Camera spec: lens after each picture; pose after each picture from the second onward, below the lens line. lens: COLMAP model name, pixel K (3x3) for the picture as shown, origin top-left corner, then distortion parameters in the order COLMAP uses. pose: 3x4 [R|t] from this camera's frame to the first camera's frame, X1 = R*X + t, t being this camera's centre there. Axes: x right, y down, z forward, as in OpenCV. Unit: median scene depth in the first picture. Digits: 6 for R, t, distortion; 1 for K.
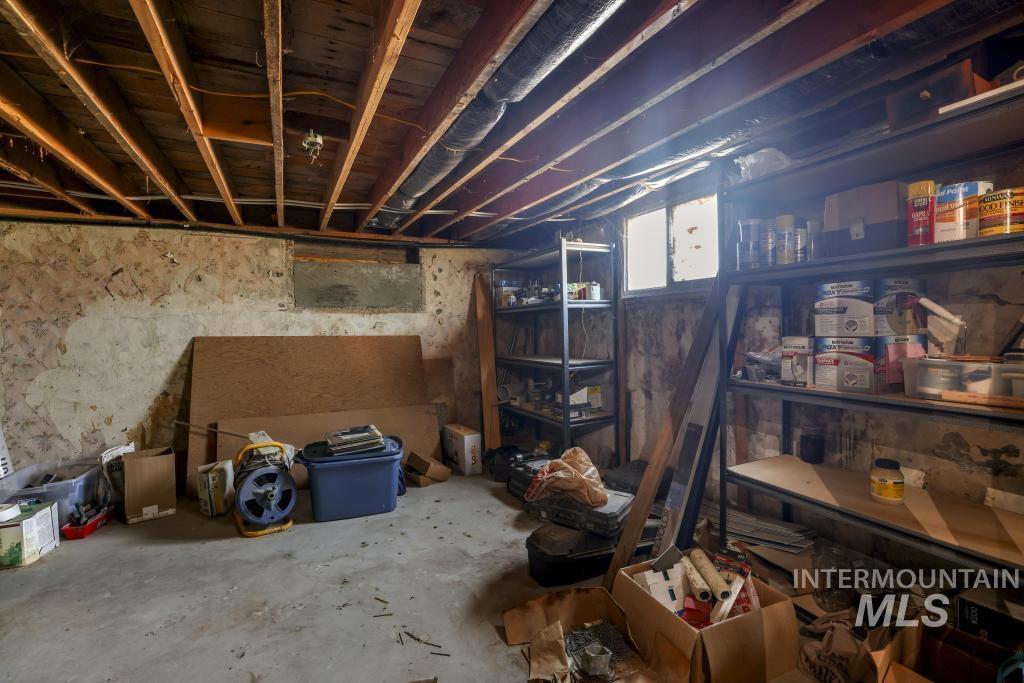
lens RADIAL K [[451.1, 0, 510.0], [0, 451.1, 337.1], [0, 0, 1]] dist [-0.005777, 0.001729]
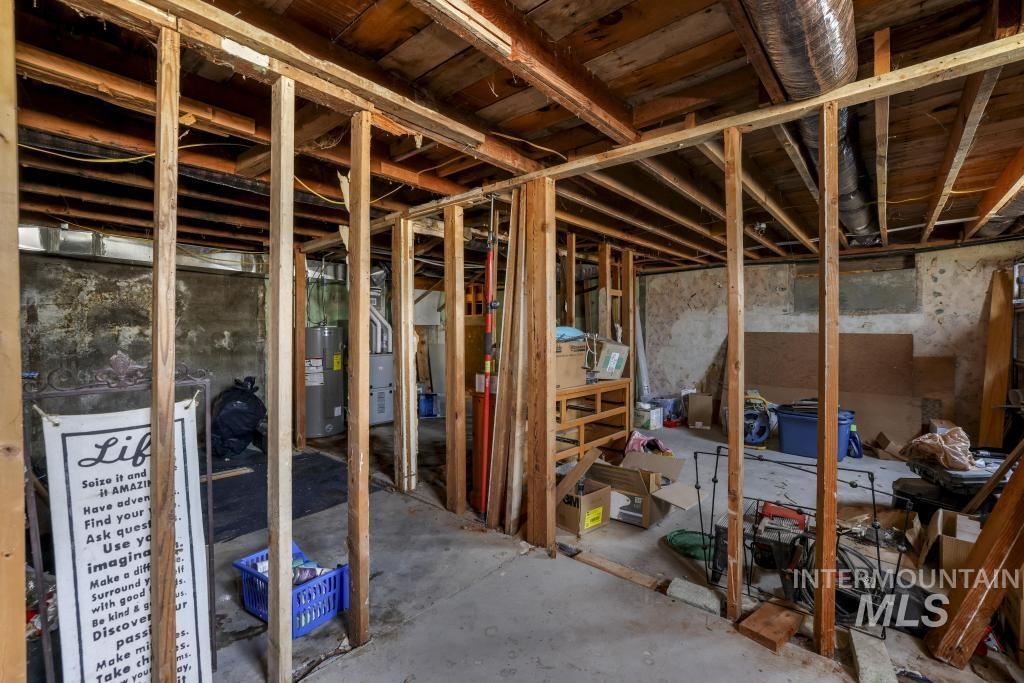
lens RADIAL K [[451.1, 0, 510.3], [0, 451.1, 336.5], [0, 0, 1]] dist [-0.005777, 0.001729]
pose [[0.389549, 0.027360, -0.920599, 0.459660], [-0.020712, 0.999566, 0.020943, -0.000810], [0.920773, 0.010910, 0.389947, -0.345379]]
